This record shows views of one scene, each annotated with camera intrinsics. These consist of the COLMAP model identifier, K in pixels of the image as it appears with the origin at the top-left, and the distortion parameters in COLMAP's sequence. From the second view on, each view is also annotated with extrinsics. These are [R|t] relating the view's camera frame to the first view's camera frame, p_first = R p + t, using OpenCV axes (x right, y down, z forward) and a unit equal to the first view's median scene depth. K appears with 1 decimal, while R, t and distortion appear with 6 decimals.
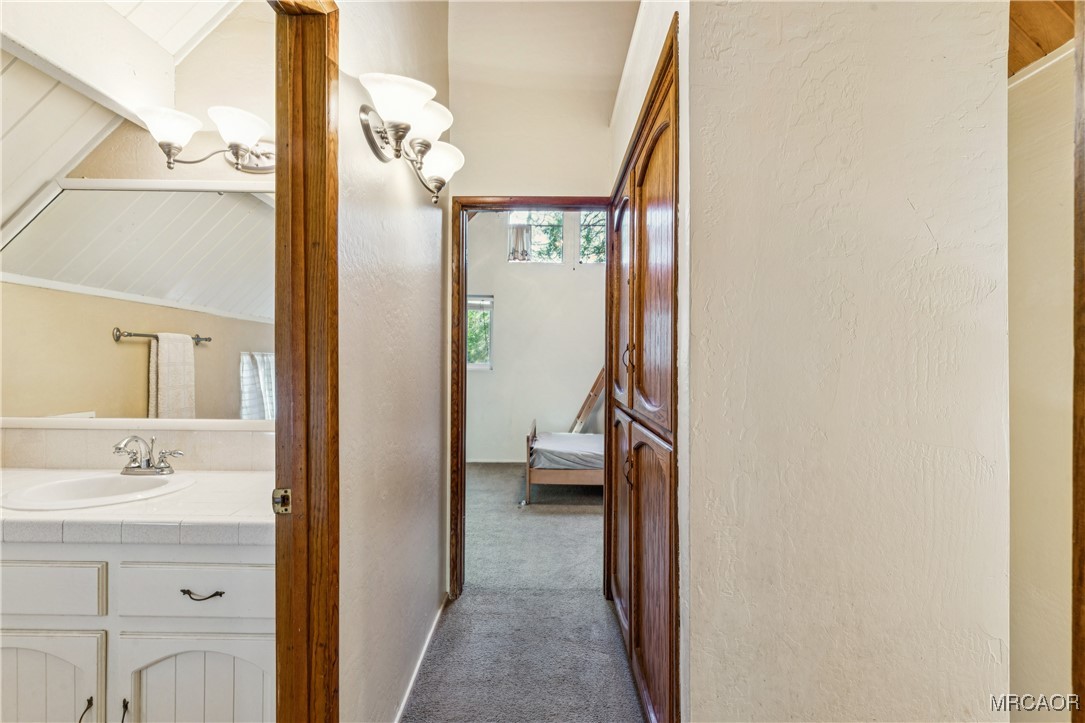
lens RADIAL K [[499.2, 0, 548.3], [0, 499.2, 360.4], [0, 0, 1]] dist [0.003497, 0.000309]
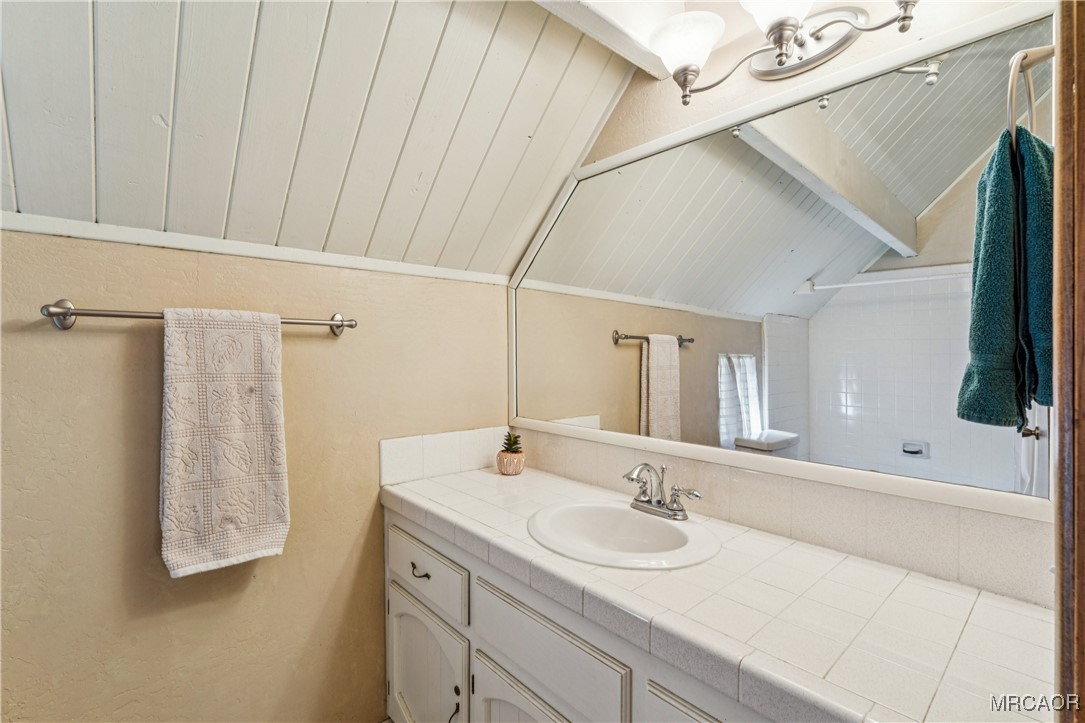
lens RADIAL K [[499.2, 0, 546.0], [0, 499.2, 360.7], [0, 0, 1]] dist [0.003497, 0.000309]
pose [[0.680667, -0.000640, -0.732592, -0.320936], [-0.000515, 0.999999, -0.001352, -0.006354], [0.732592, 0.001297, 0.680666, 0.315932]]
